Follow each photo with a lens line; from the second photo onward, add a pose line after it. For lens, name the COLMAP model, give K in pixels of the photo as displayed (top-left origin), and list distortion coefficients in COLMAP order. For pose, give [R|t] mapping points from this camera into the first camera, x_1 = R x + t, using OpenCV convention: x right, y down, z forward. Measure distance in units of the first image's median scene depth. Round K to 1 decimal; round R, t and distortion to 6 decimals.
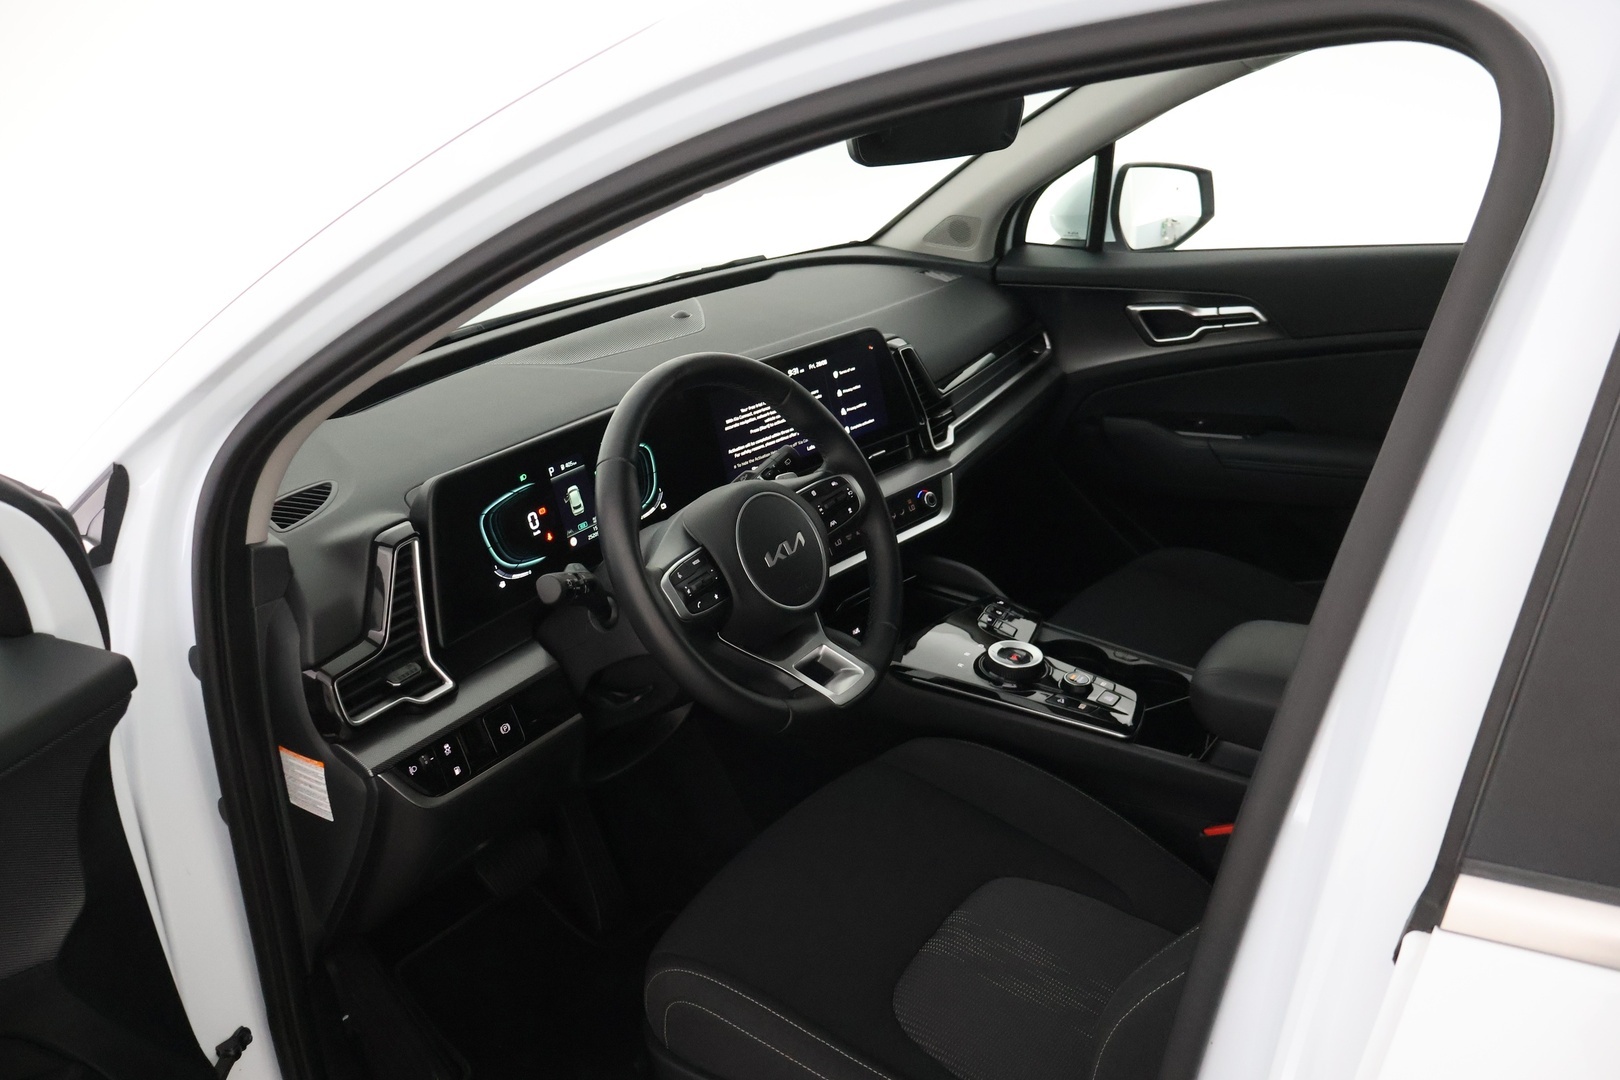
lens RADIAL K [[1376.0, 0, 807.2], [0, 1376.0, 538.4], [0, 0, 1]] dist [0.010622, -0.004140]
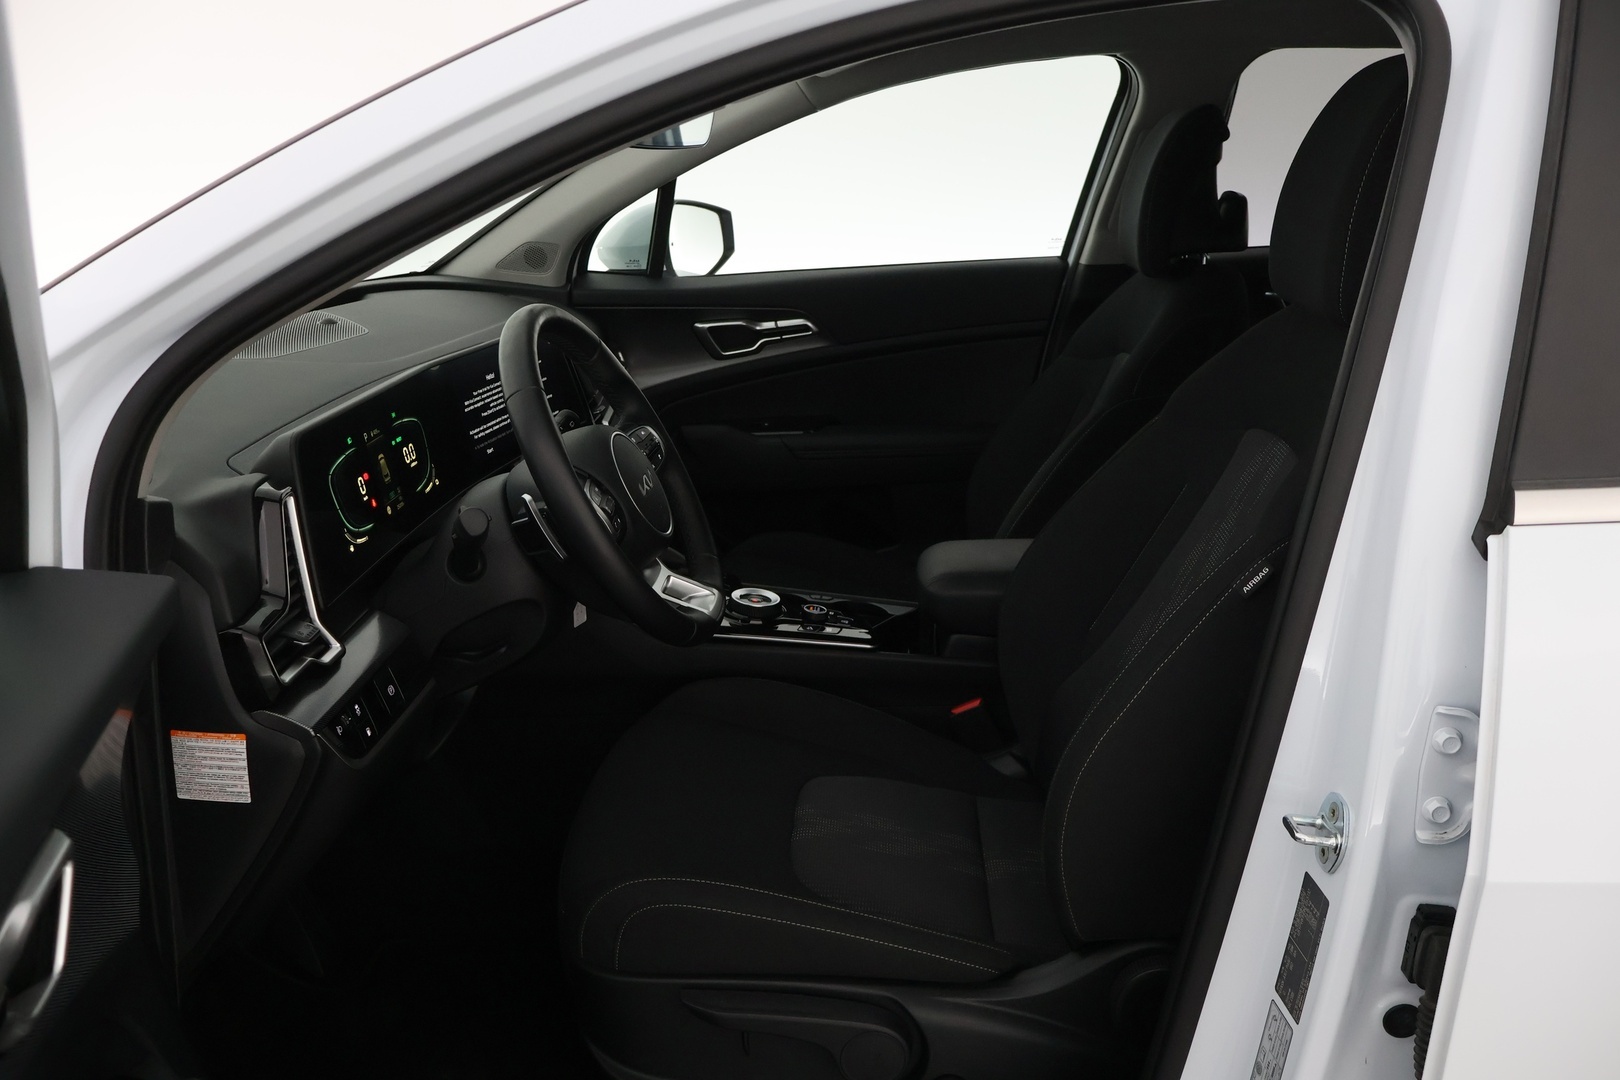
lens RADIAL K [[1376.0, 0, 809.1], [0, 1376.0, 541.1], [0, 0, 1]] dist [0.010622, -0.004140]
pose [[0.865188, -0.088952, 0.493495, -0.335527], [0.128153, 0.990682, -0.046107, 0.090773], [-0.484796, 0.103134, 0.868525, 0.011682]]
